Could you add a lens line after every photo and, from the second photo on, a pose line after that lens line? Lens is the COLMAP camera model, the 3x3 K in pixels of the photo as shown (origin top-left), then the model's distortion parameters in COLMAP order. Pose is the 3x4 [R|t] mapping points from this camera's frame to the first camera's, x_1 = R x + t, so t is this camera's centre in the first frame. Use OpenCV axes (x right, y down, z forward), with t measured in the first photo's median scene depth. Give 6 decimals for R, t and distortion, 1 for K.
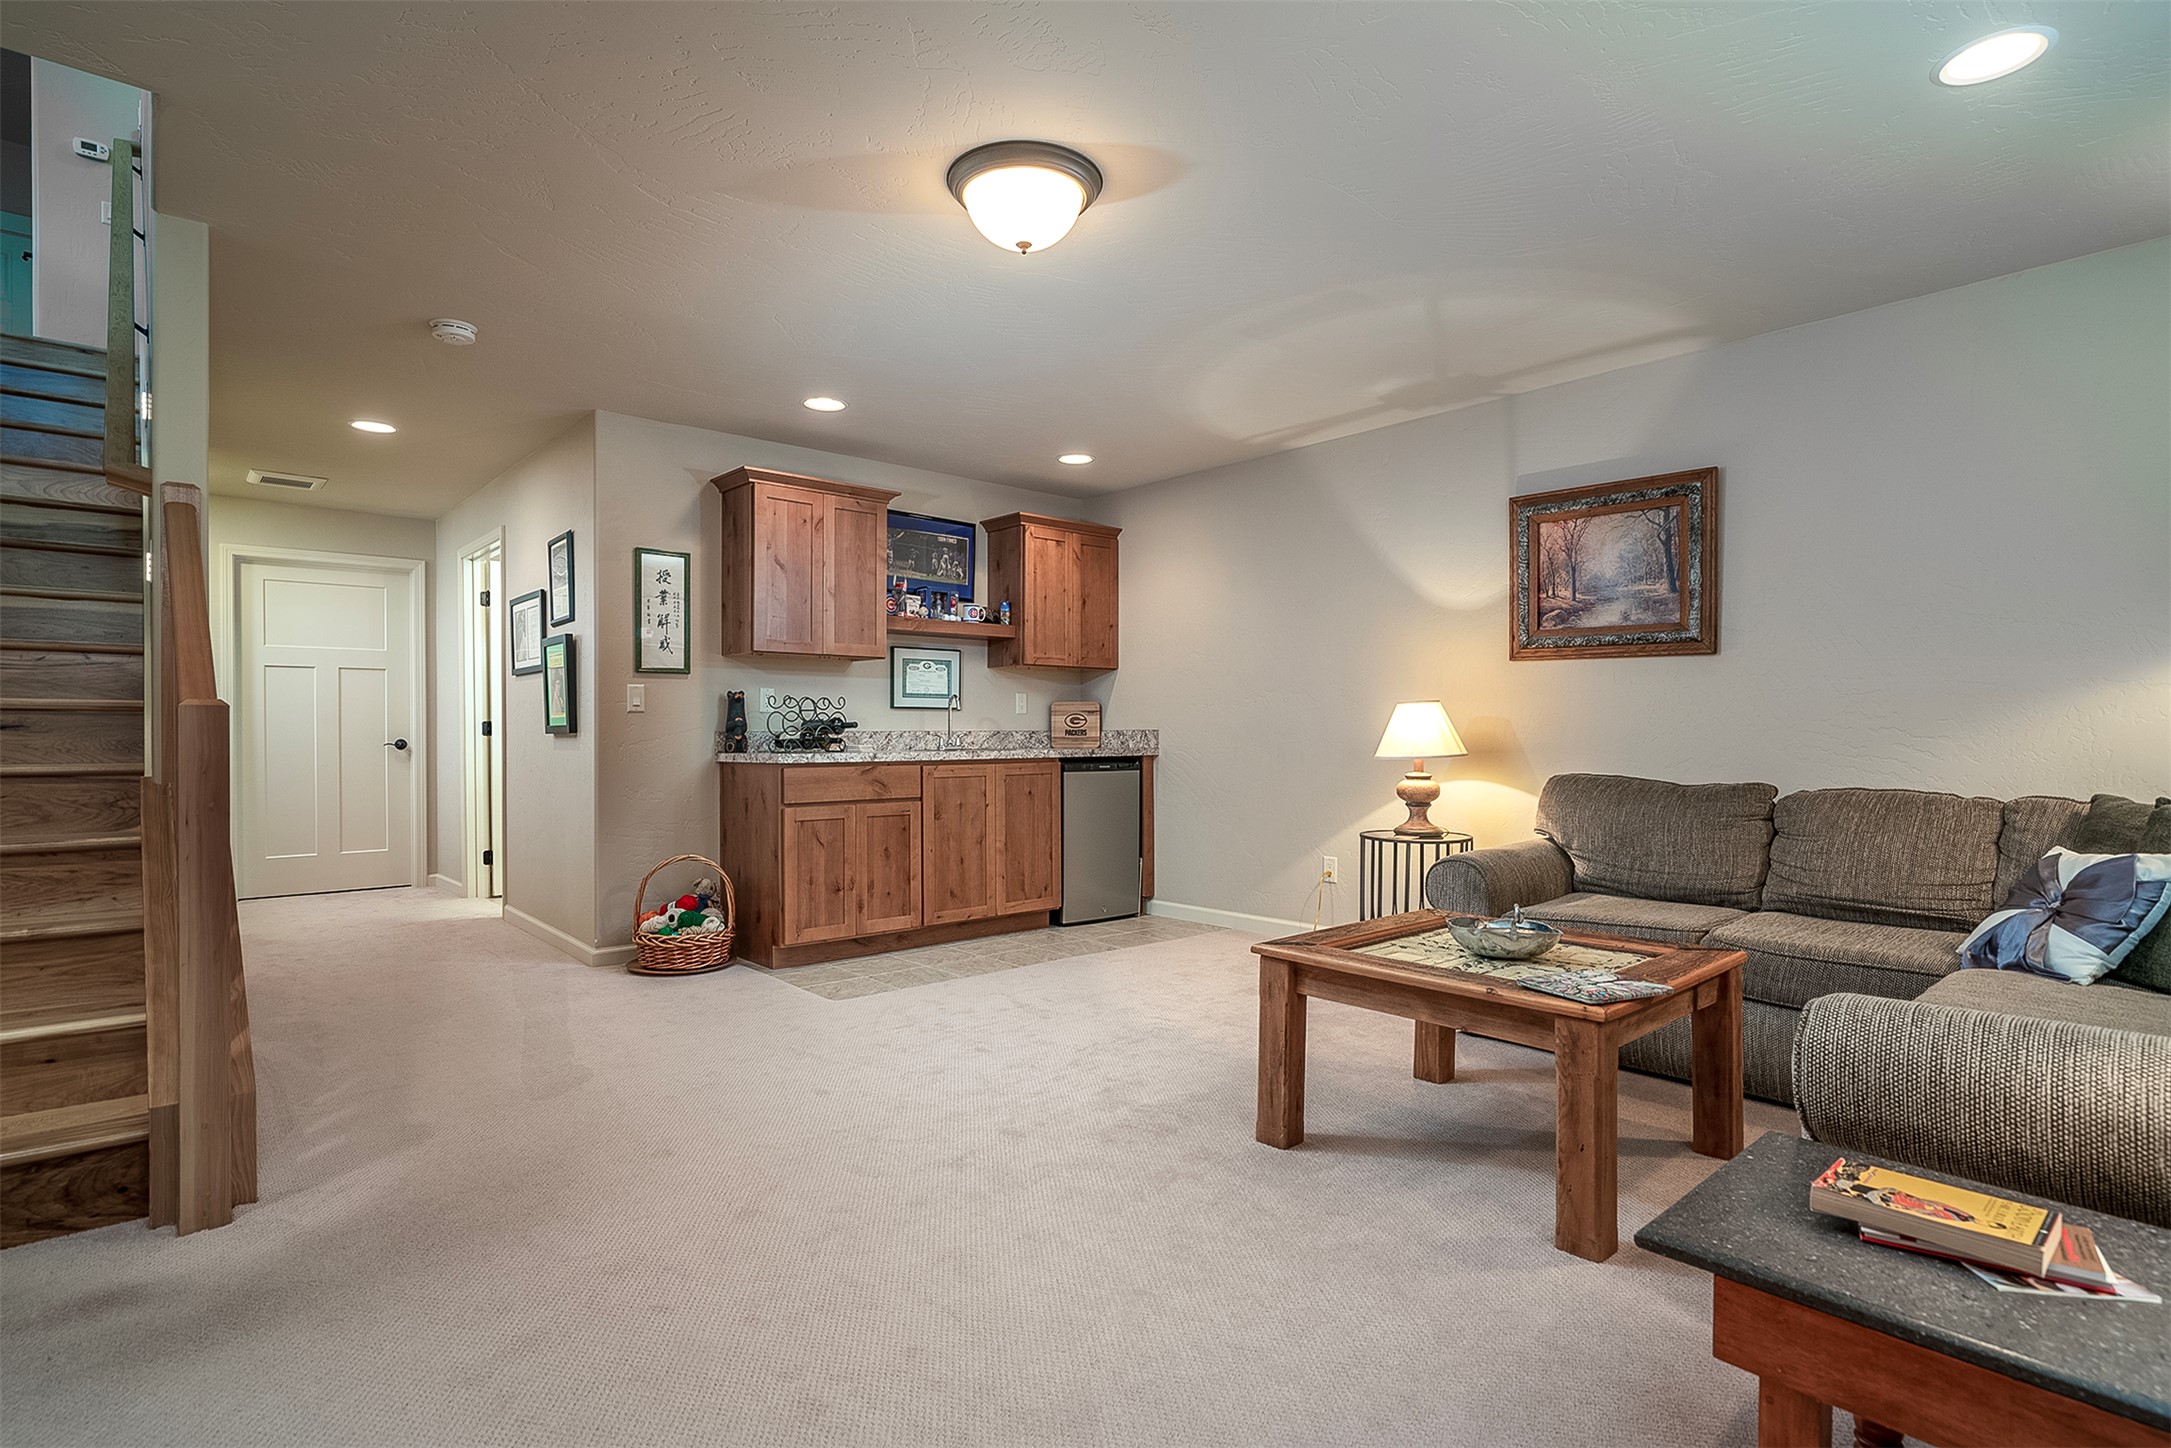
lens RADIAL K [[1090.4, 0, 1081.6], [0, 1090.4, 737.7], [0, 0, 1]] dist [-0.000792, 0.000251]
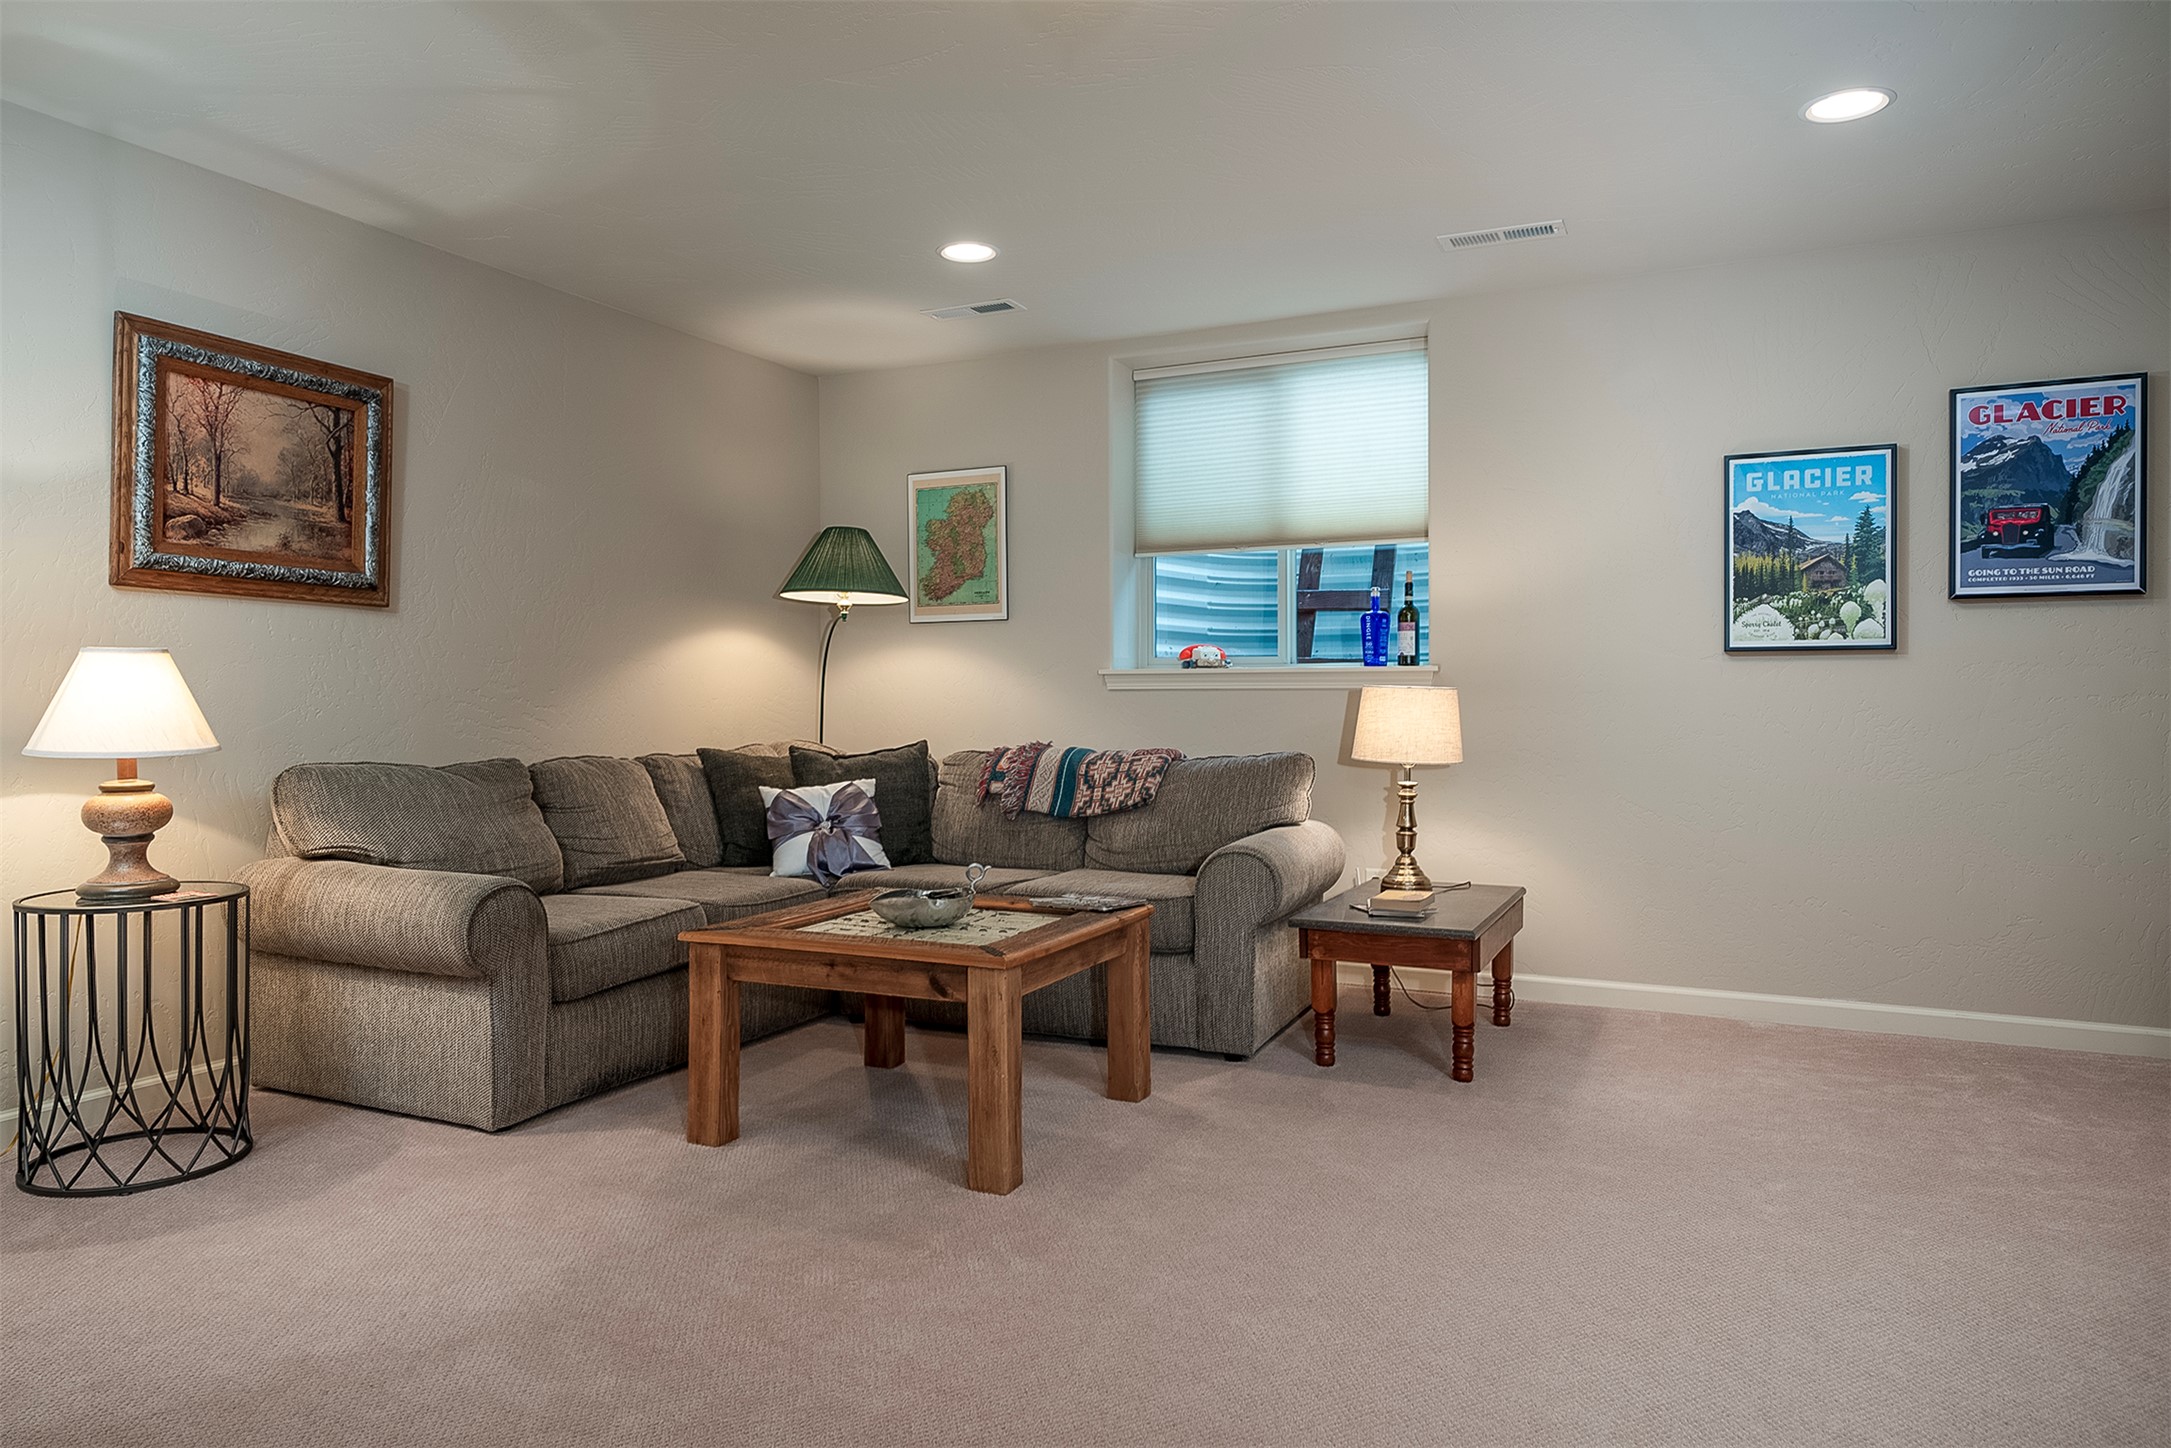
lens RADIAL K [[1419.1, 0, 1077.7], [0, 1419.1, 701.8], [0, 0, 1]] dist [0.007478, -0.001451]
pose [[-0.387302, -0.000546, 0.921953, -0.541917], [0.010500, 0.999932, 0.005003, -0.006154], [-0.921893, 0.011618, -0.387270, 0.854219]]
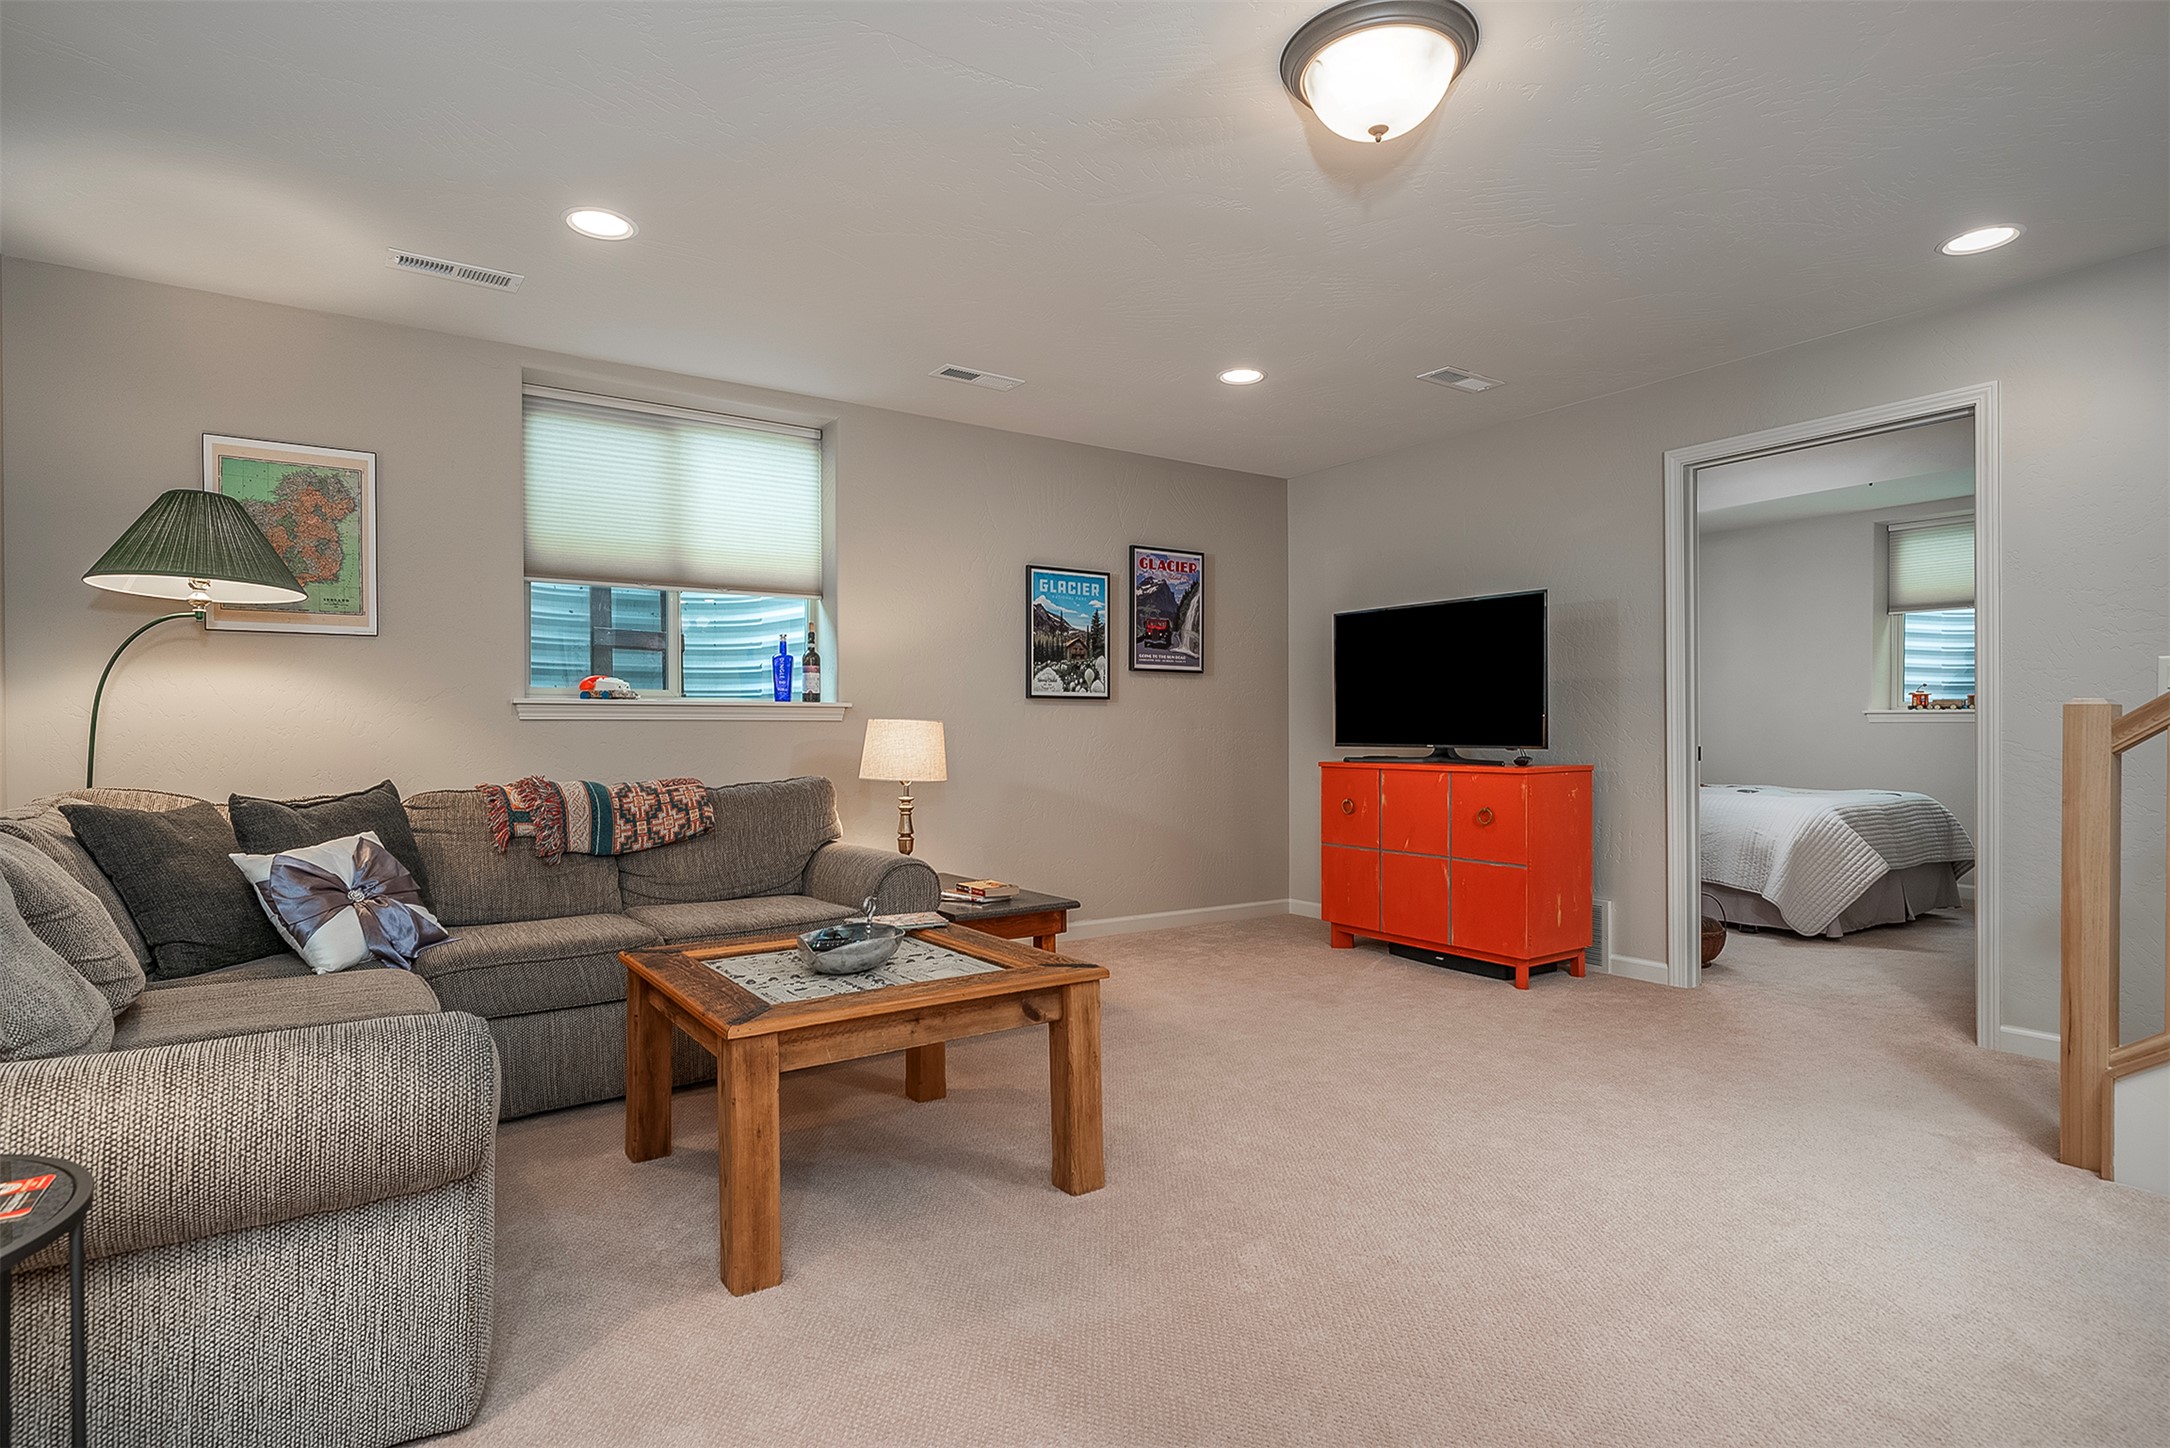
lens RADIAL K [[1089.9, 0, 1080.9], [0, 1089.9, 737.8], [0, 0, 1]] dist [-0.000792, 0.000251]
pose [[-0.991869, 0.001645, 0.127255, 0.034116], [0.003613, 0.999877, 0.015236, -0.007213], [-0.127214, 0.015572, -0.991753, 1.178584]]
